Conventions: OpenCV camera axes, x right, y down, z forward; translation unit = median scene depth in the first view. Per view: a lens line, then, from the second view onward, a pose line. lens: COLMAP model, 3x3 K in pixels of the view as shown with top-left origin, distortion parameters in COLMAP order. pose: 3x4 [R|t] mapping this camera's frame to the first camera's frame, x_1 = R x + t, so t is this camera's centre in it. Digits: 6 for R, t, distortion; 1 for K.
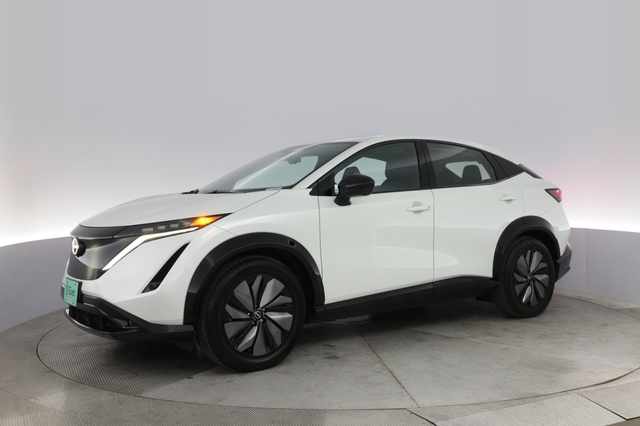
lens RADIAL K [[547.6, 0, 321.0], [0, 547.6, 215.3], [0, 0, 1]] dist [0.075017, -0.000629]
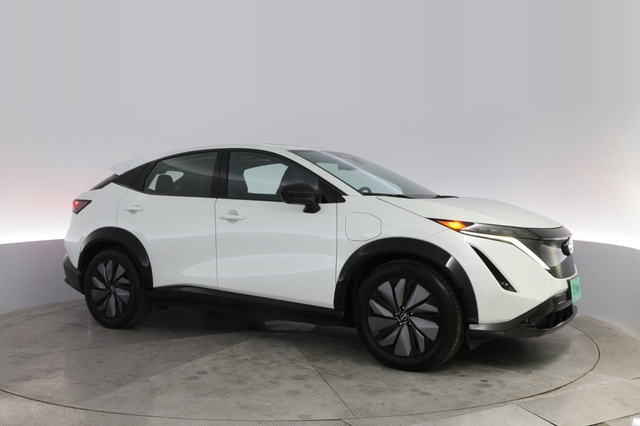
lens RADIAL K [[492.1, 0, 320.4], [0, 492.1, 215.8], [0, 0, 1]] dist [-0.008584, -0.000049]
pose [[0.486713, 0.028144, -0.873108, 0.614744], [-0.025492, 0.999513, 0.018008, -0.020955], [0.873190, 0.013492, 0.487194, 0.414647]]
